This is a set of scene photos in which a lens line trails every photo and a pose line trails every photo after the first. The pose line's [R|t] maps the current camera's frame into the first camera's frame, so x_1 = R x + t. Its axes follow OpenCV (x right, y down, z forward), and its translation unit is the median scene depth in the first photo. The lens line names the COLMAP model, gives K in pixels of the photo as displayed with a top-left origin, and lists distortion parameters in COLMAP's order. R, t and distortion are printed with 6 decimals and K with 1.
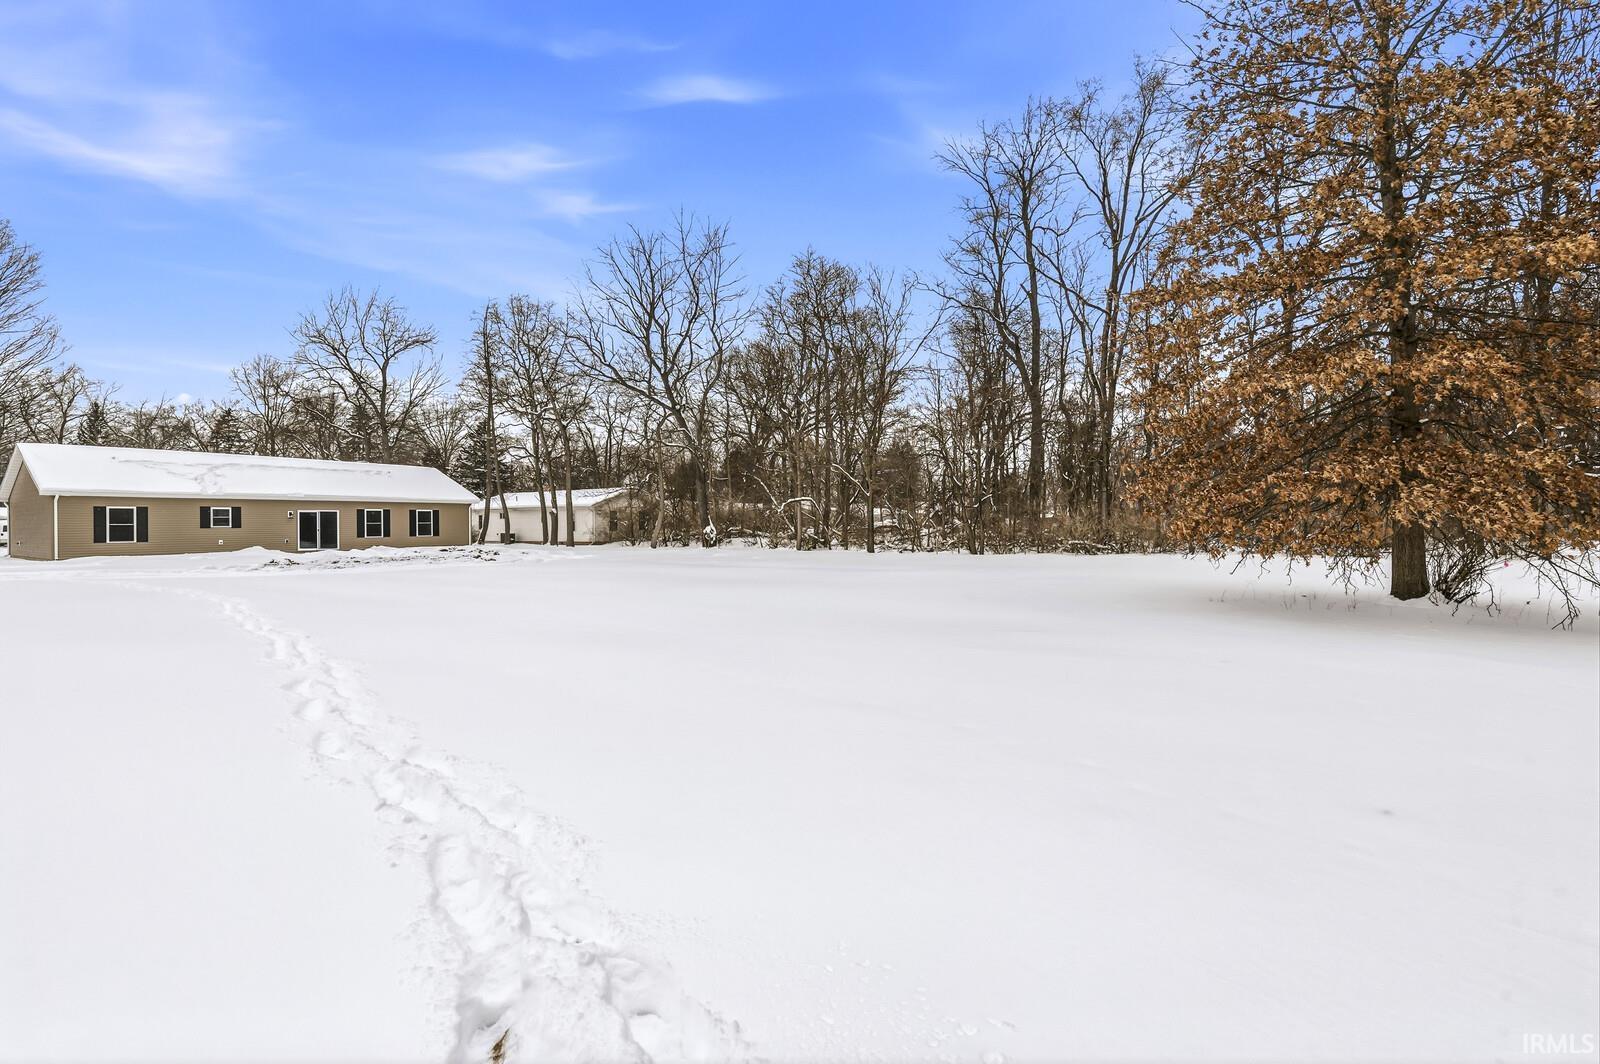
lens RADIAL K [[680.4, 0, 800.0], [0, 680.4, 532.0], [0, 0, 1]] dist [-0.000353, -0.000290]
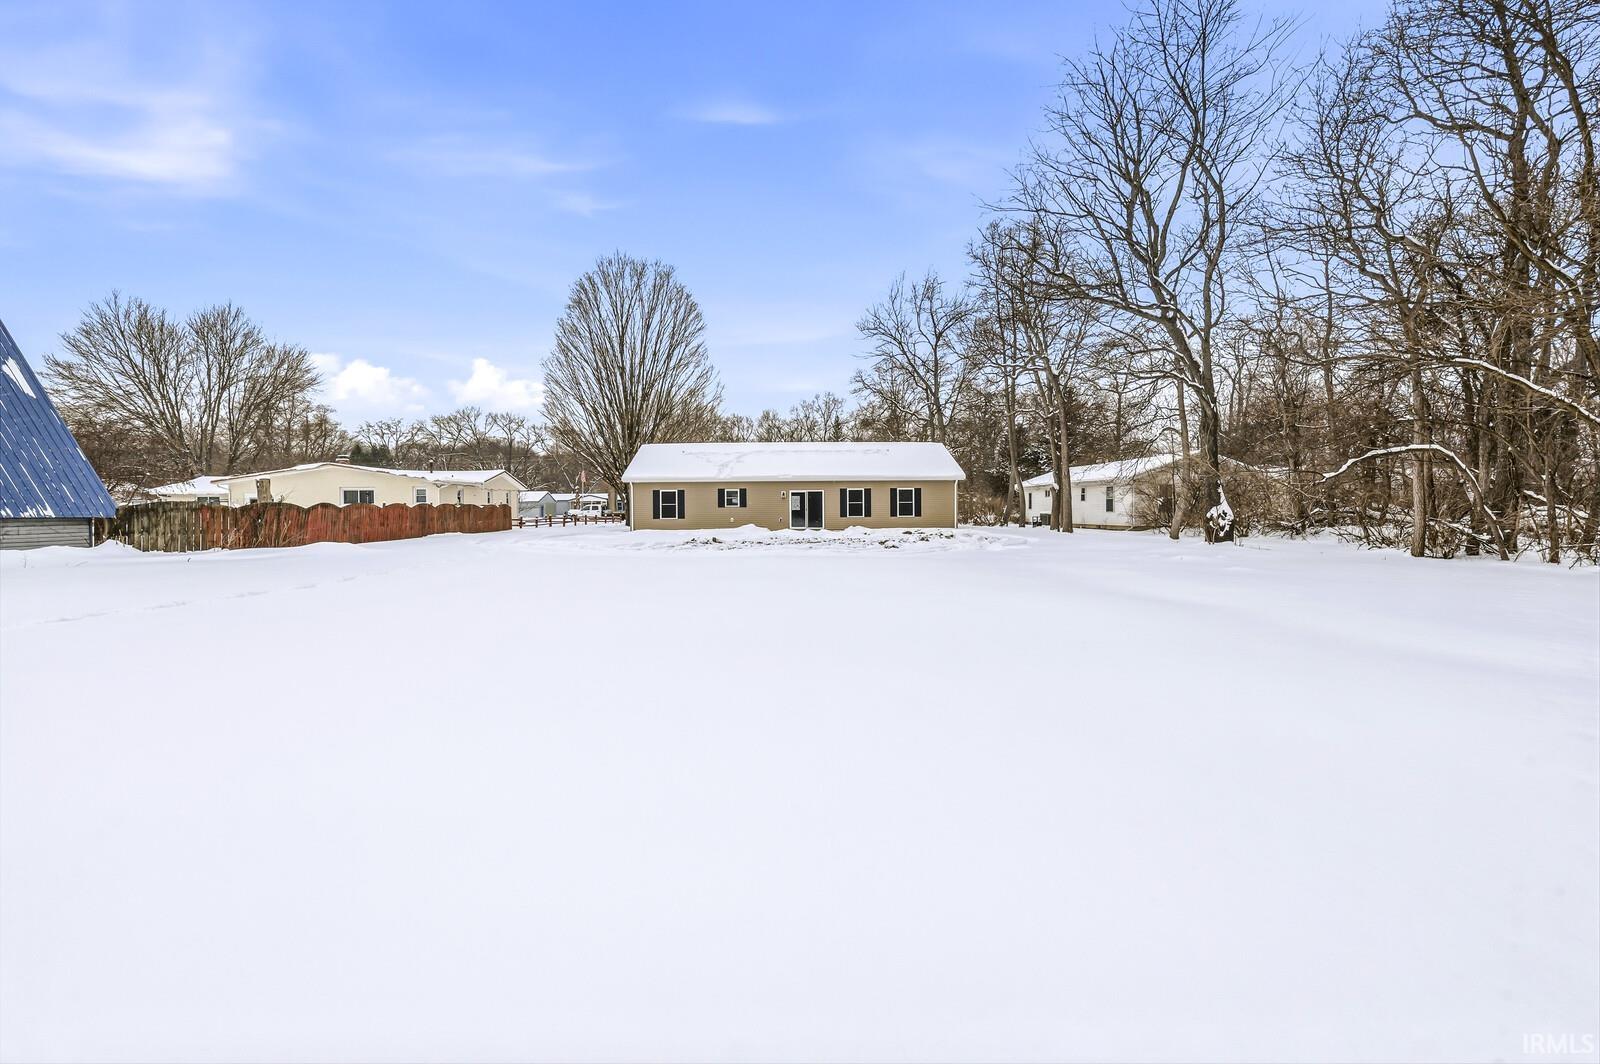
lens RADIAL K [[690.4, 0, 800.1], [0, 690.4, 510.1], [0, 0, 1]] dist [-0.000077, -0.000050]
pose [[0.587692, 0.005366, -0.809067, 0.133868], [-0.005500, 0.999981, 0.002638, -0.004651], [0.809066, 0.002899, 0.587711, 0.361484]]
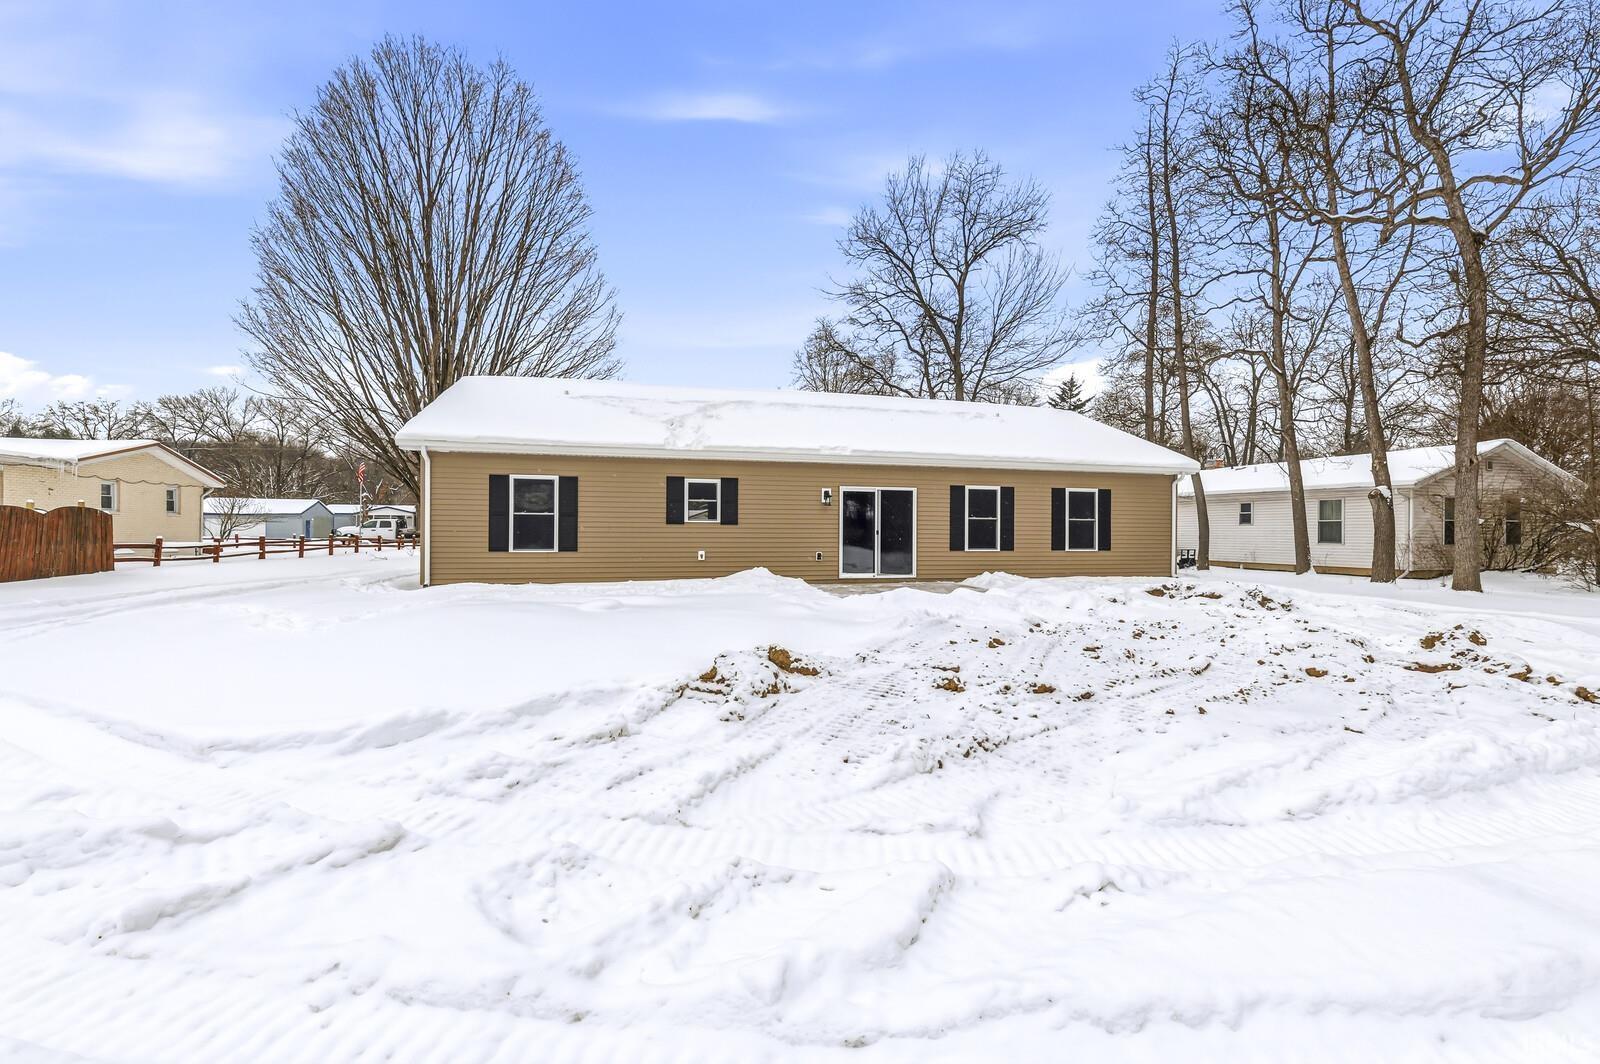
lens RADIAL K [[680.4, 0, 800.0], [0, 680.4, 532.0], [0, 0, 1]] dist [-0.000353, -0.000290]
pose [[0.754002, 0.013431, -0.656735, -0.441319], [-0.020214, 0.999792, -0.002761, -0.000759], [0.656561, 0.015357, 0.754117, 0.614132]]
